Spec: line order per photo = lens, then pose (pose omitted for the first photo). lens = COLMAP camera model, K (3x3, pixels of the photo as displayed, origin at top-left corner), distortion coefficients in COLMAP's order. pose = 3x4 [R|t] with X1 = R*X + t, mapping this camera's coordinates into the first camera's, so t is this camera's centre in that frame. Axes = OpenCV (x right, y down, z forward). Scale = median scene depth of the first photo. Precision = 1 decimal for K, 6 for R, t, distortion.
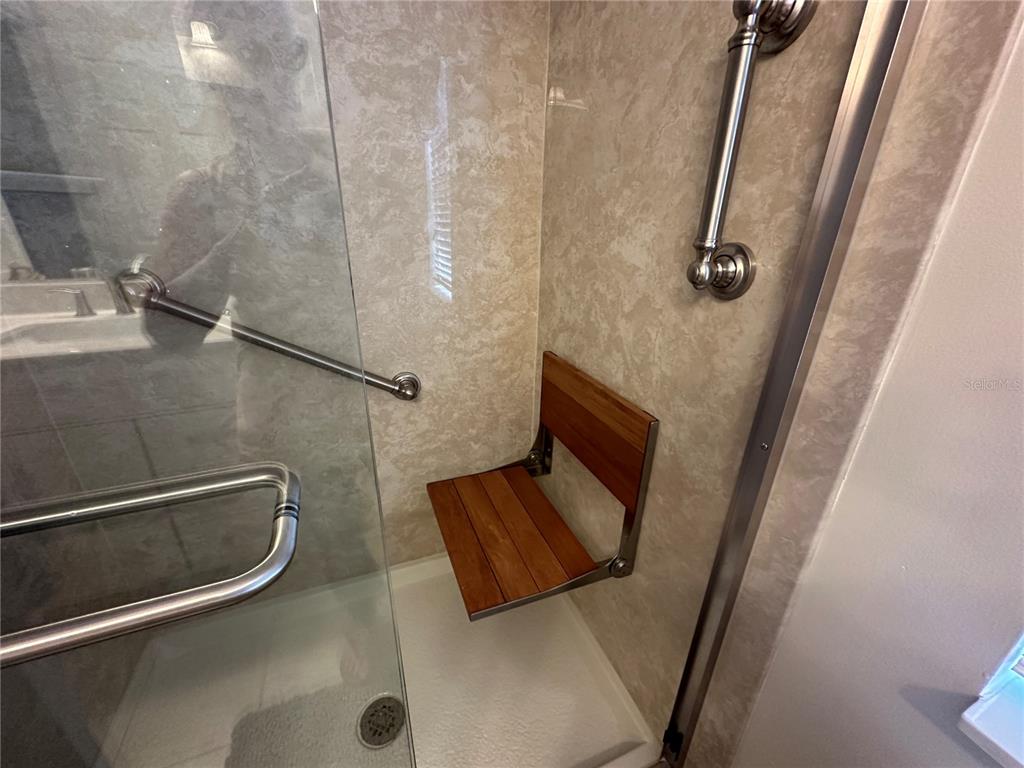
lens RADIAL K [[409.5, 0, 509.8], [0, 409.5, 384.1], [0, 0, 1]] dist [-0.004749, 0.000514]
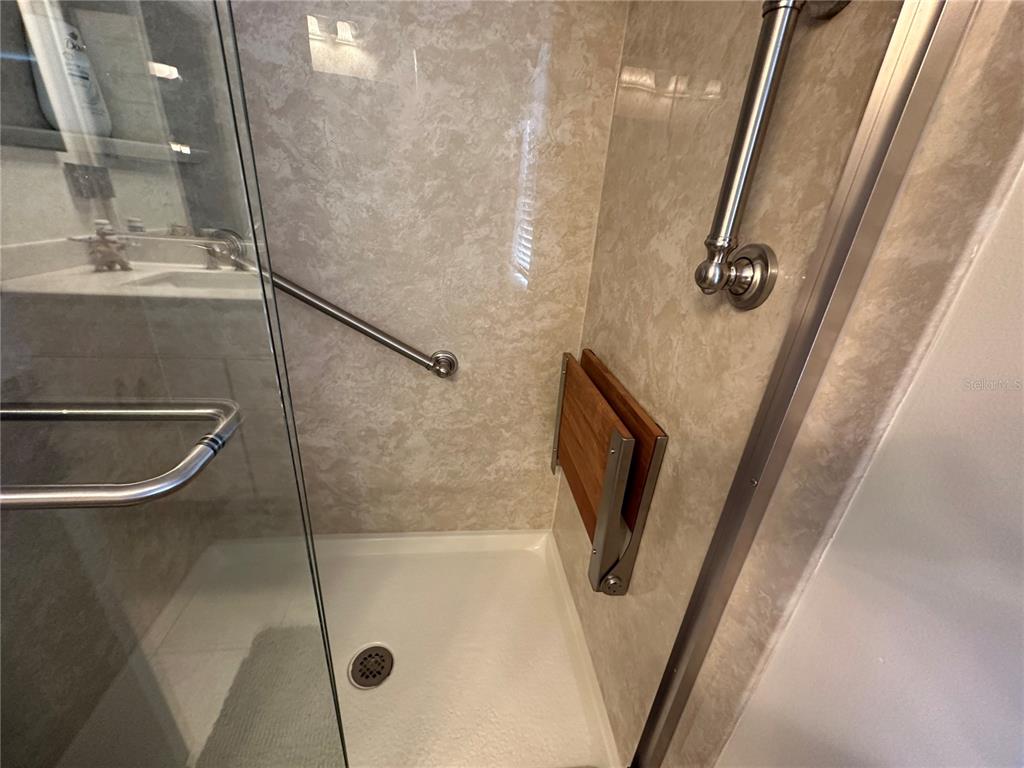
lens RADIAL K [[409.5, 0, 510.7], [0, 409.5, 383.5], [0, 0, 1]] dist [-0.004749, 0.000514]
pose [[0.965236, 0.150631, -0.213612, 0.191106], [-0.148029, 0.988580, 0.028220, -0.001046], [0.215423, 0.004382, 0.976511, 0.031855]]
